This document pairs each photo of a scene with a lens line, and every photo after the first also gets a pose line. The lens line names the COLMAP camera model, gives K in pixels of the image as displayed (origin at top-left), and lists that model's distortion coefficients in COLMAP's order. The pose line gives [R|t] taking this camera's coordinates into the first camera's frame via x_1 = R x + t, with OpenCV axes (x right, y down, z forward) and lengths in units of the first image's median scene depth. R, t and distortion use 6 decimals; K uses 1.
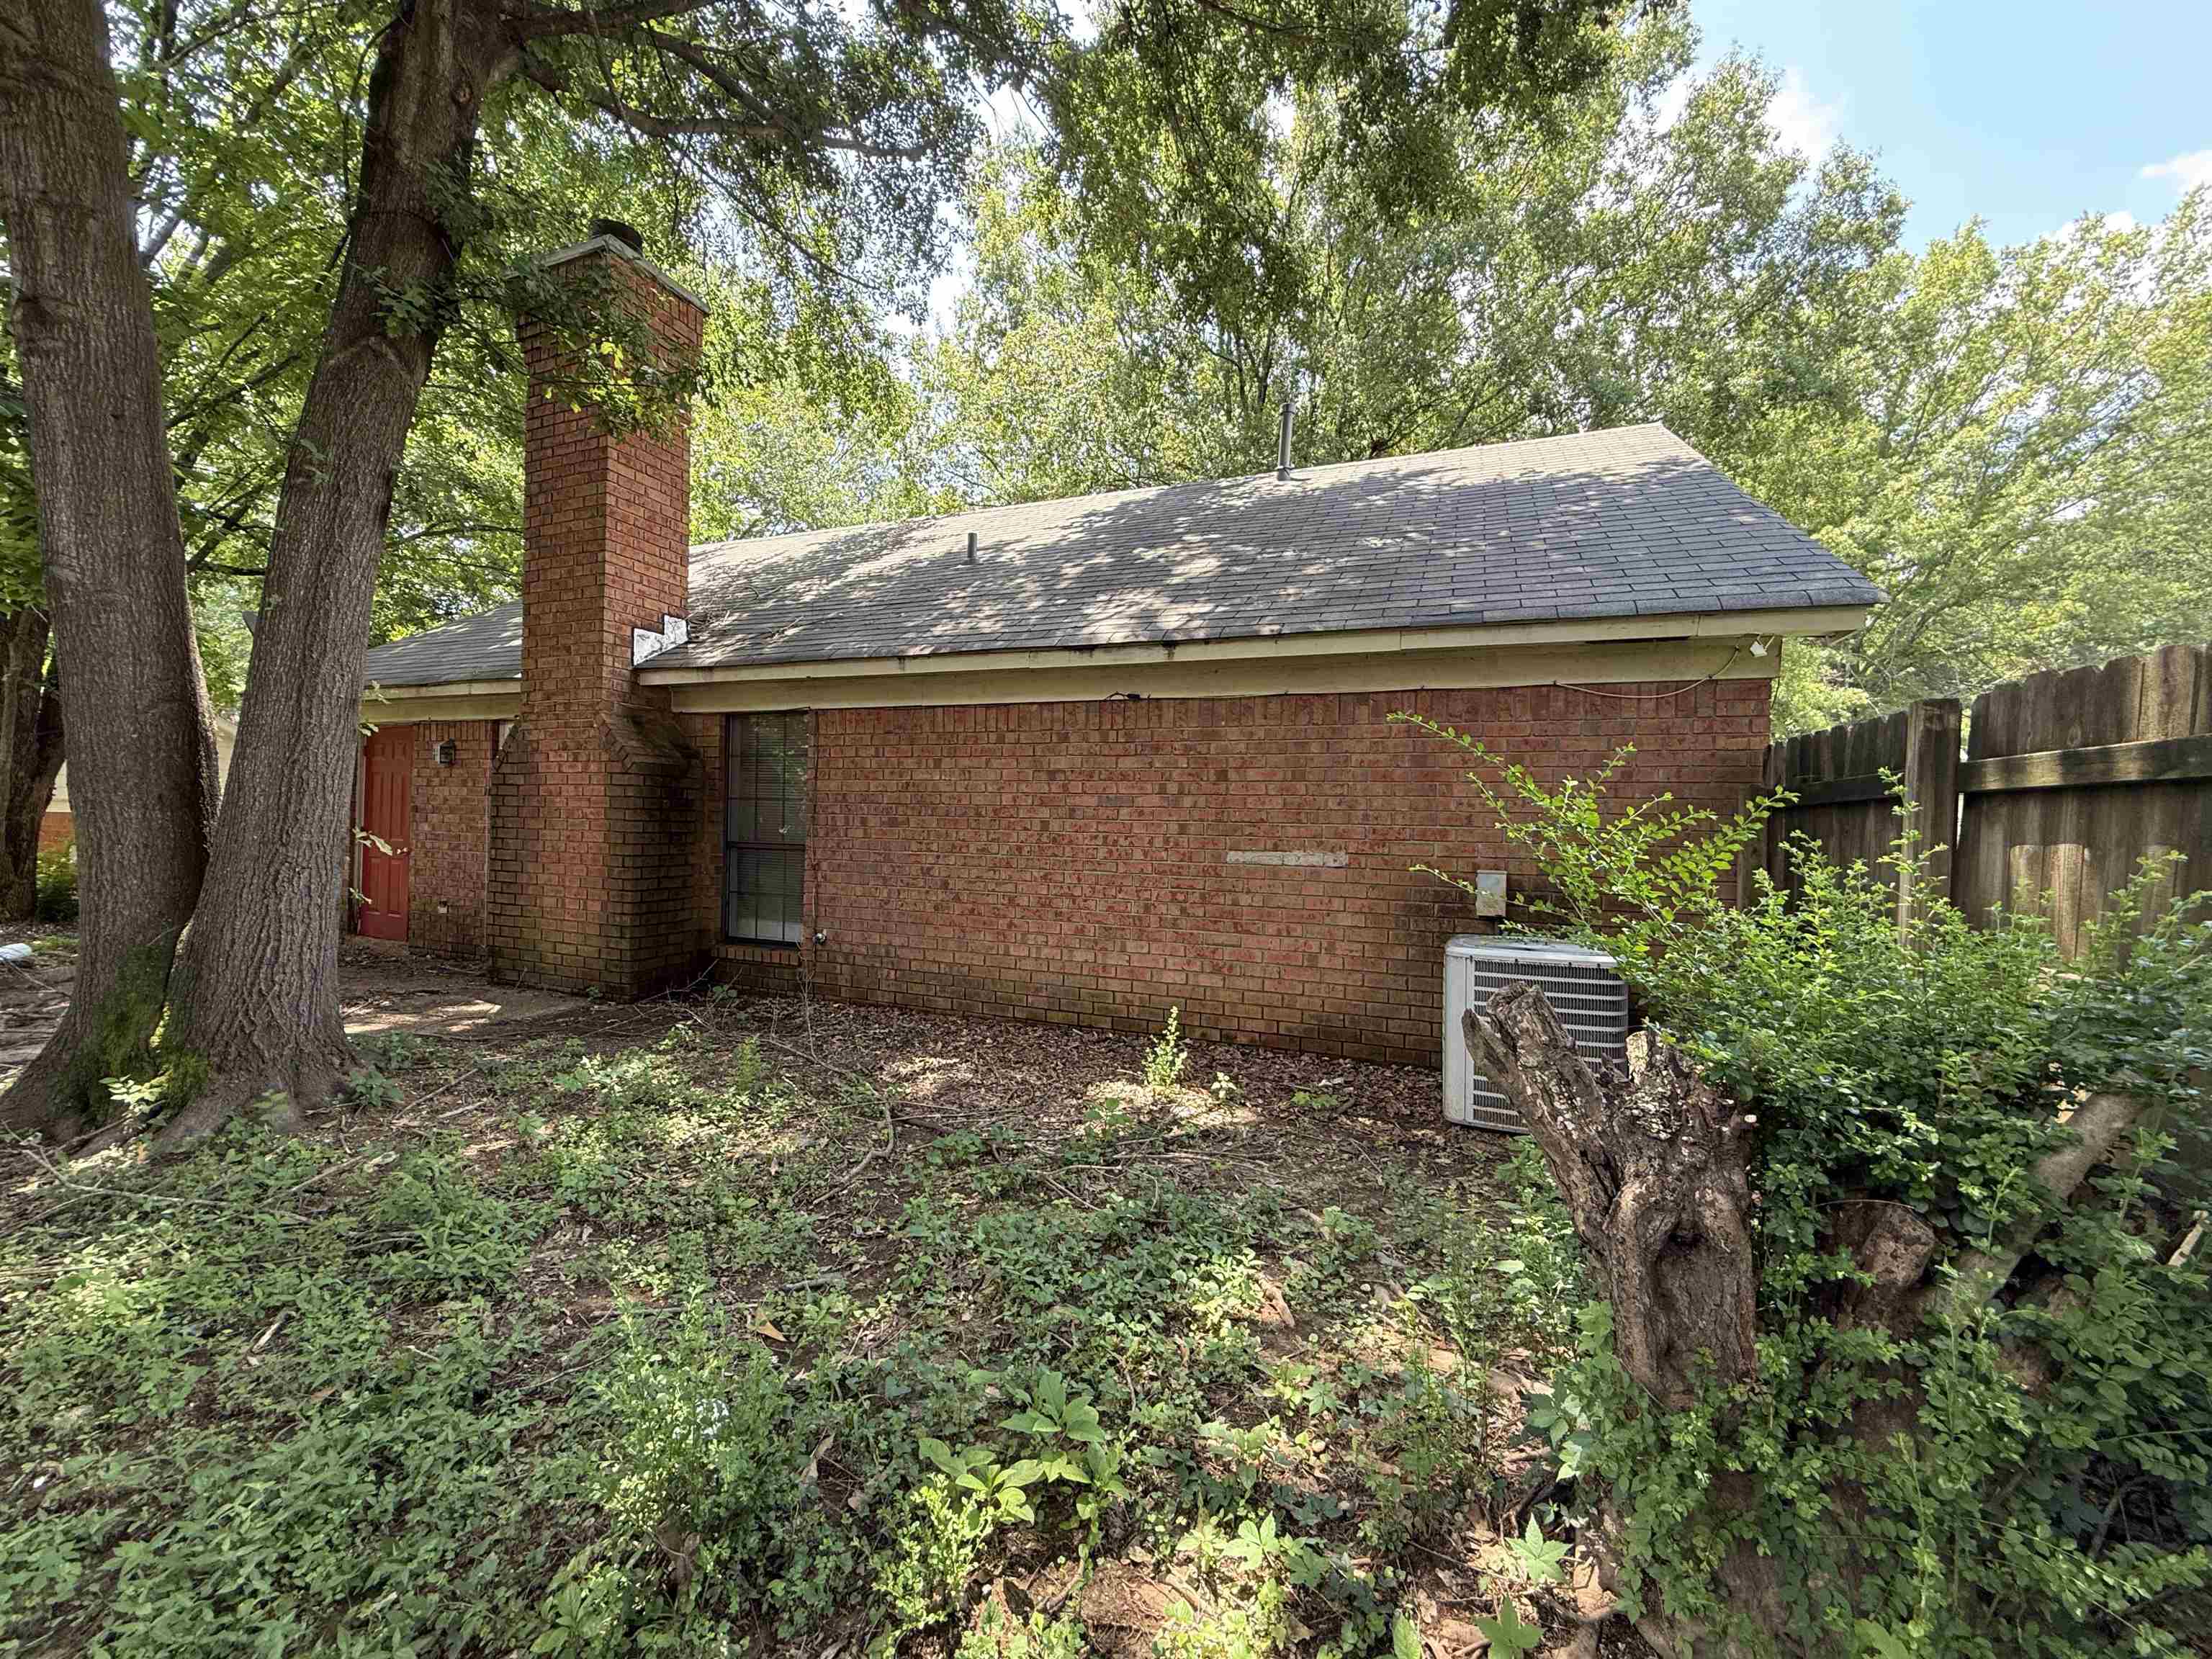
lens RADIAL K [[884.3, 0, 1105.4], [0, 884.3, 827.2], [0, 0, 1]] dist [-0.001733, 0.001235]
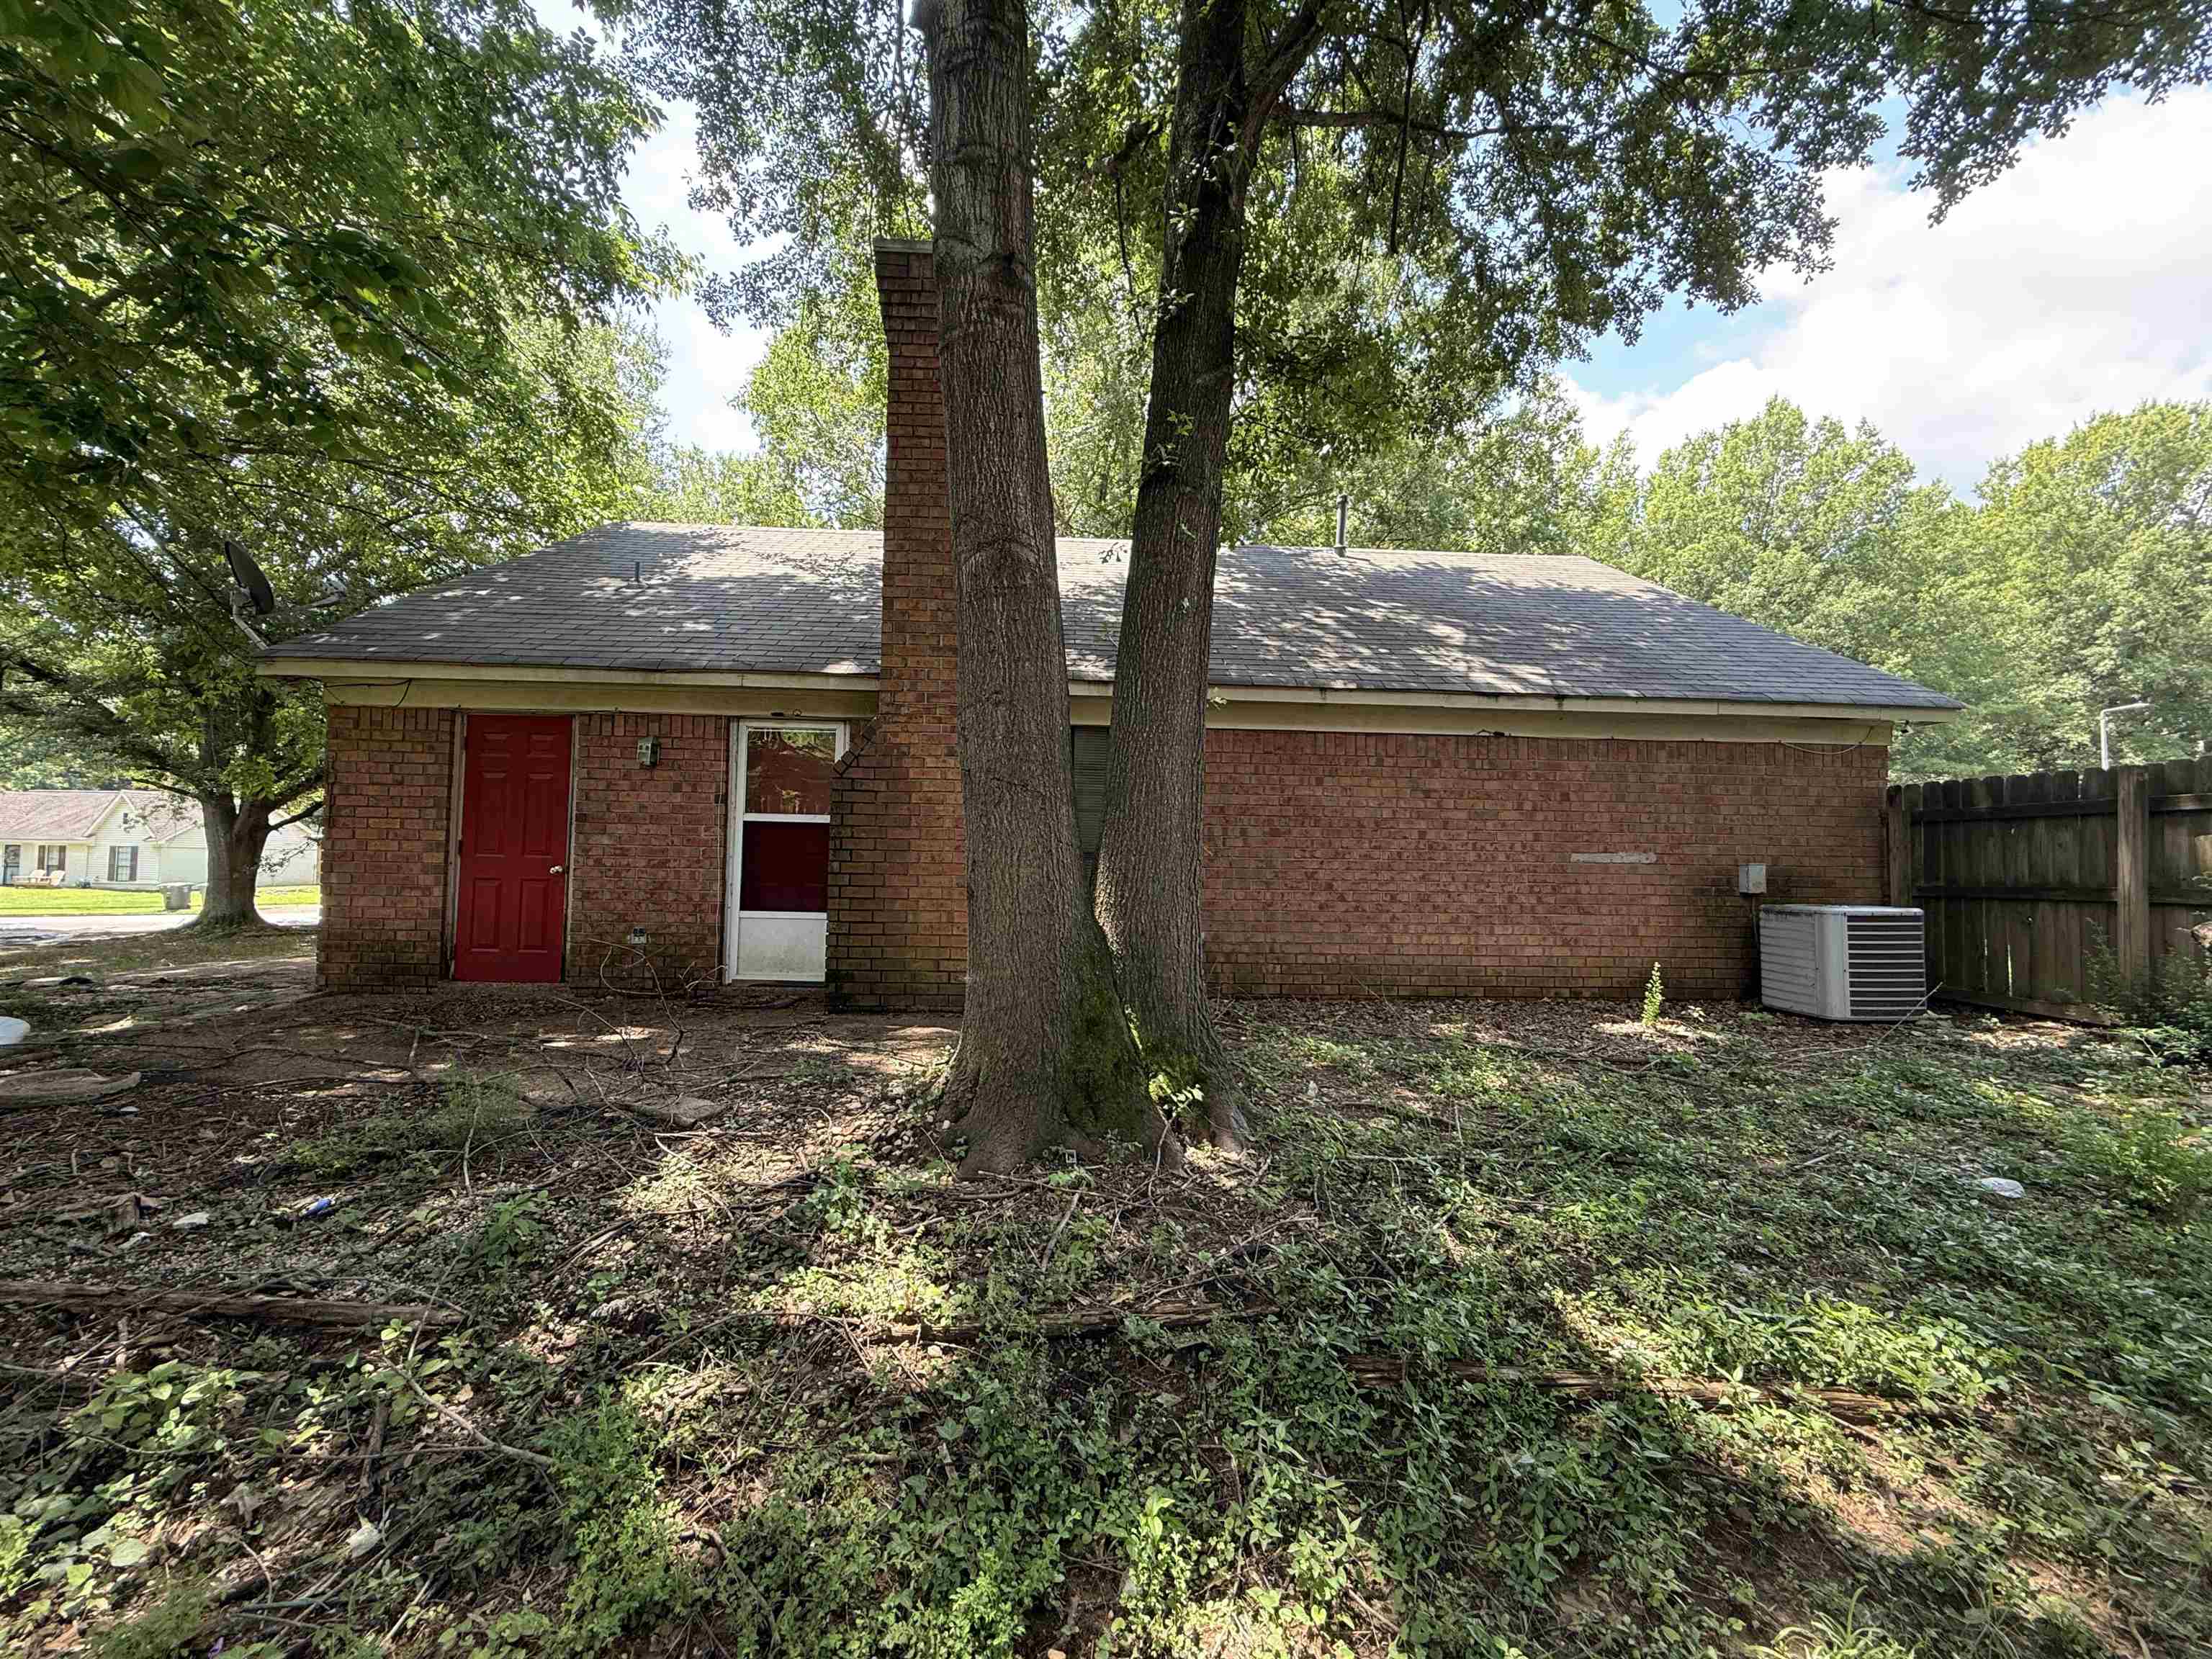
lens RADIAL K [[884.3, 0, 1103.5], [0, 884.3, 827.6], [0, 0, 1]] dist [-0.001733, 0.001235]
pose [[0.906211, 0.007673, 0.422757, -1.019243], [0.005665, 0.999525, -0.030283, 0.023271], [-0.422789, 0.029838, 0.905737, 0.083643]]
